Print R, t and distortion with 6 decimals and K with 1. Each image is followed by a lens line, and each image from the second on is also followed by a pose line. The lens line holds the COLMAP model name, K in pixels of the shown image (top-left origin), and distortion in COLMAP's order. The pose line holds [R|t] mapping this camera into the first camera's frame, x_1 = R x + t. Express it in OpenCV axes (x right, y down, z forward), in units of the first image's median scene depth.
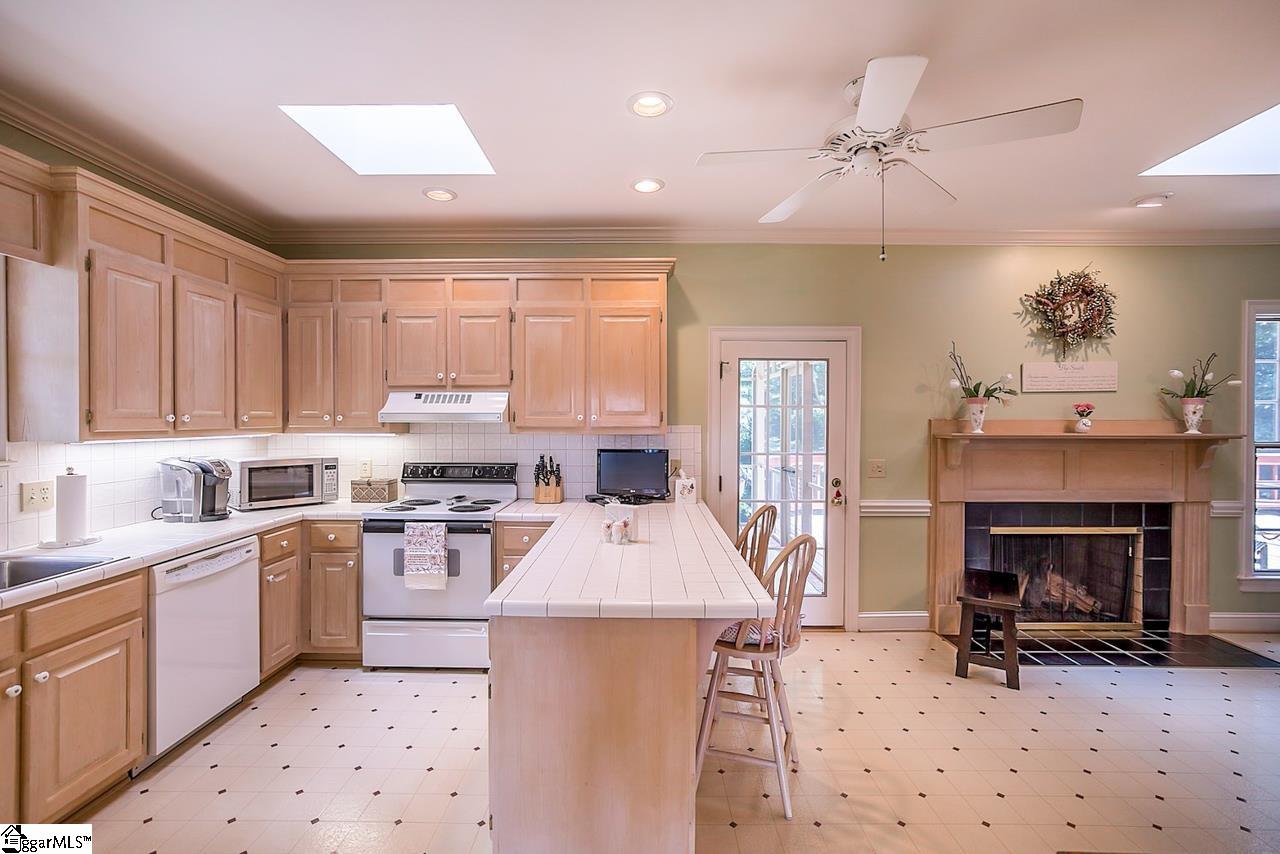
lens RADIAL K [[563.1, 0, 646.8], [0, 563.1, 427.1], [0, 0, 1]] dist [-0.019125, 0.003414]
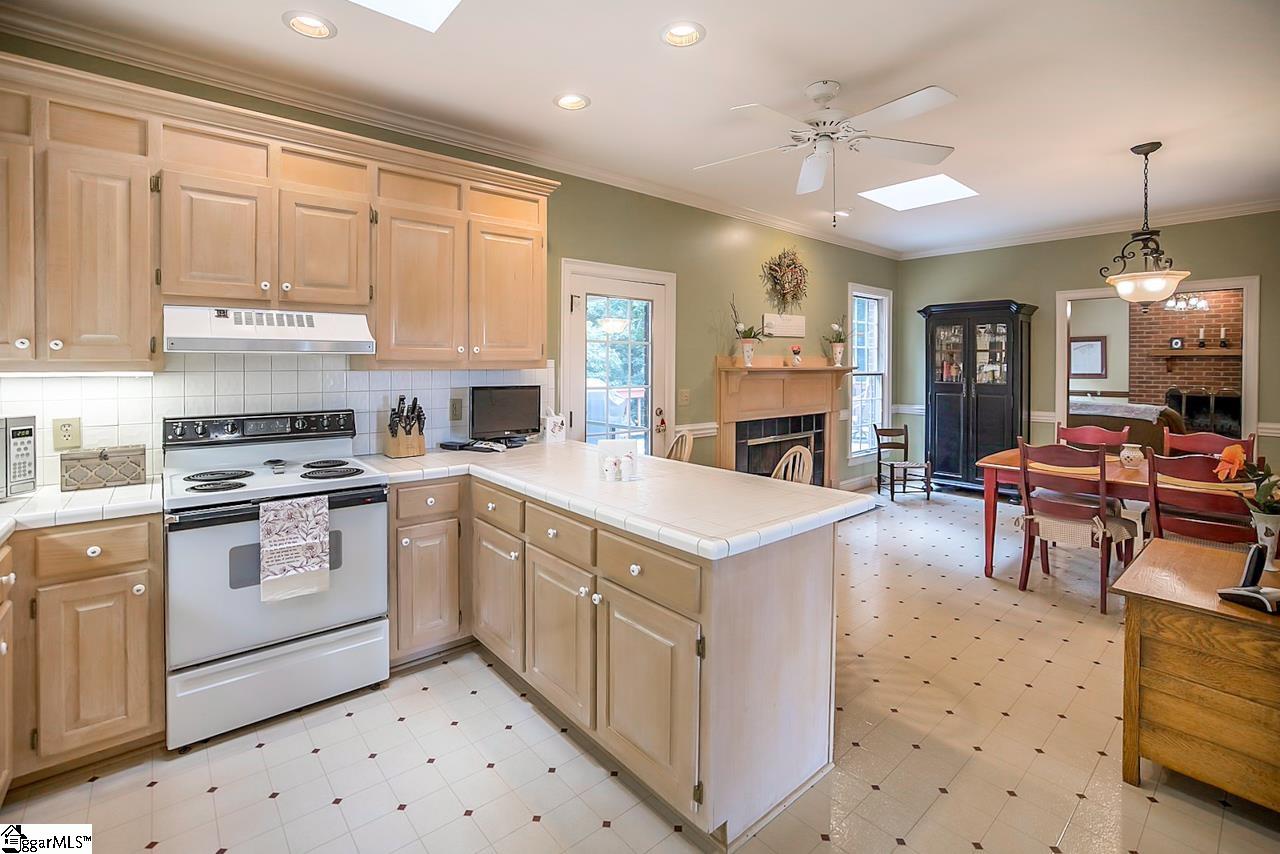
lens RADIAL K [[563.1, 0, 642.0], [0, 563.1, 369.8], [0, 0, 1]] dist [-0.019125, 0.003414]
pose [[0.763560, -0.008760, 0.645678, -0.451933], [0.009866, 0.999950, 0.001900, 0.013948], [-0.645662, 0.004919, 0.763608, 0.184192]]
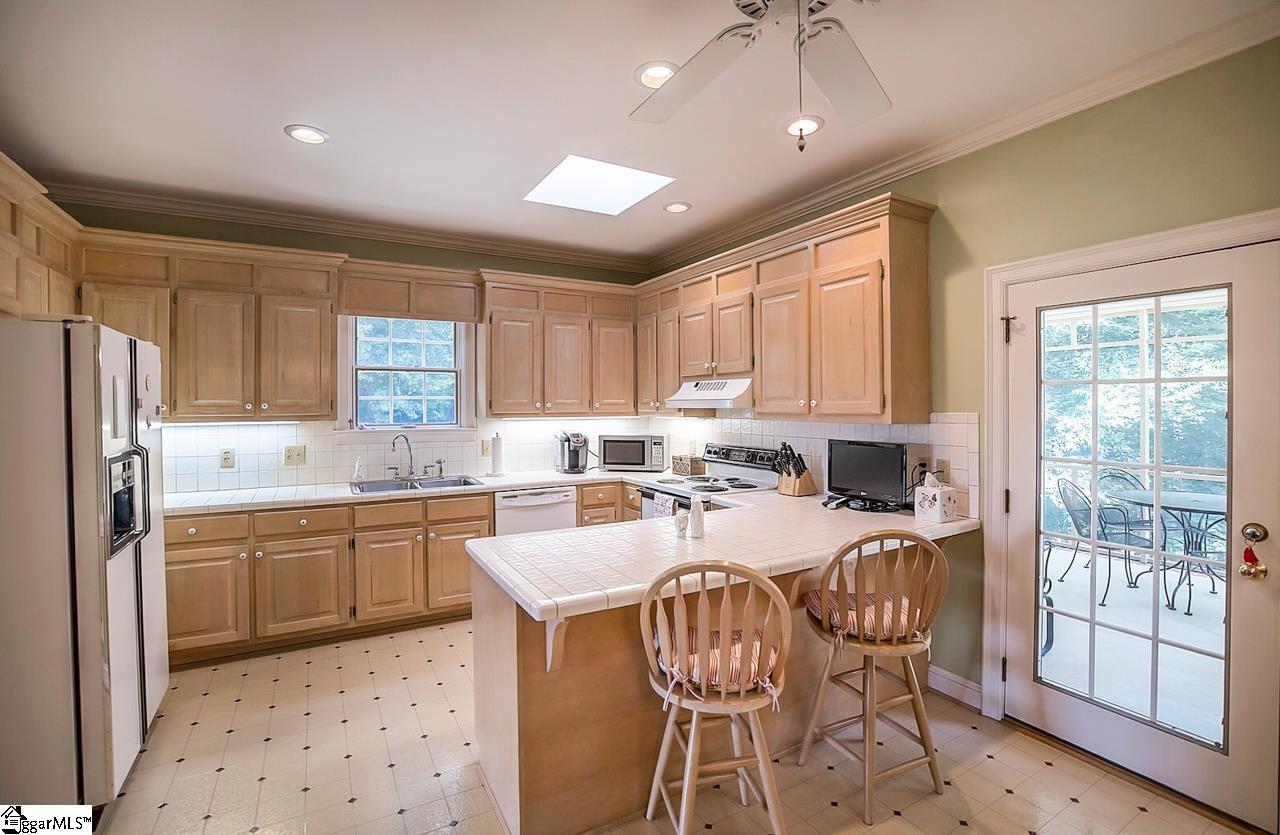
lens RADIAL K [[576.6, 0, 638.5], [0, 576.6, 405.7], [0, 0, 1]] dist [-0.030328, 0.001820]
pose [[0.493900, -0.000673, -0.869519, 0.545259], [-0.009831, 0.999931, -0.006358, -0.004628], [0.869463, 0.011689, 0.493859, 0.323032]]
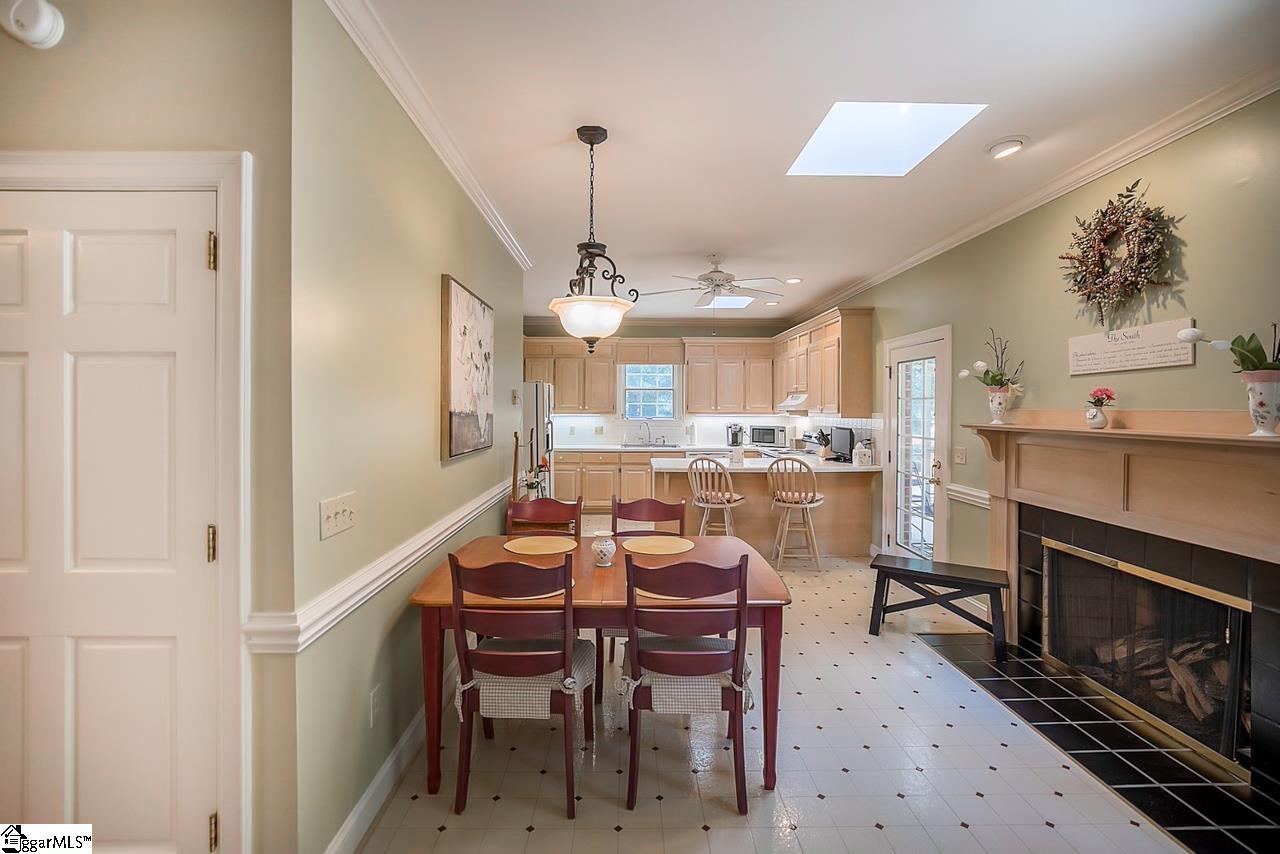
lens RADIAL K [[563.1, 0, 636.8], [0, 563.1, 414.1], [0, 0, 1]] dist [-0.019125, 0.003414]
pose [[0.018163, 0.010835, -0.999776, 1.595473], [-0.018618, 0.999772, 0.010497, -0.004401], [0.999662, 0.018423, 0.018361, 0.404299]]
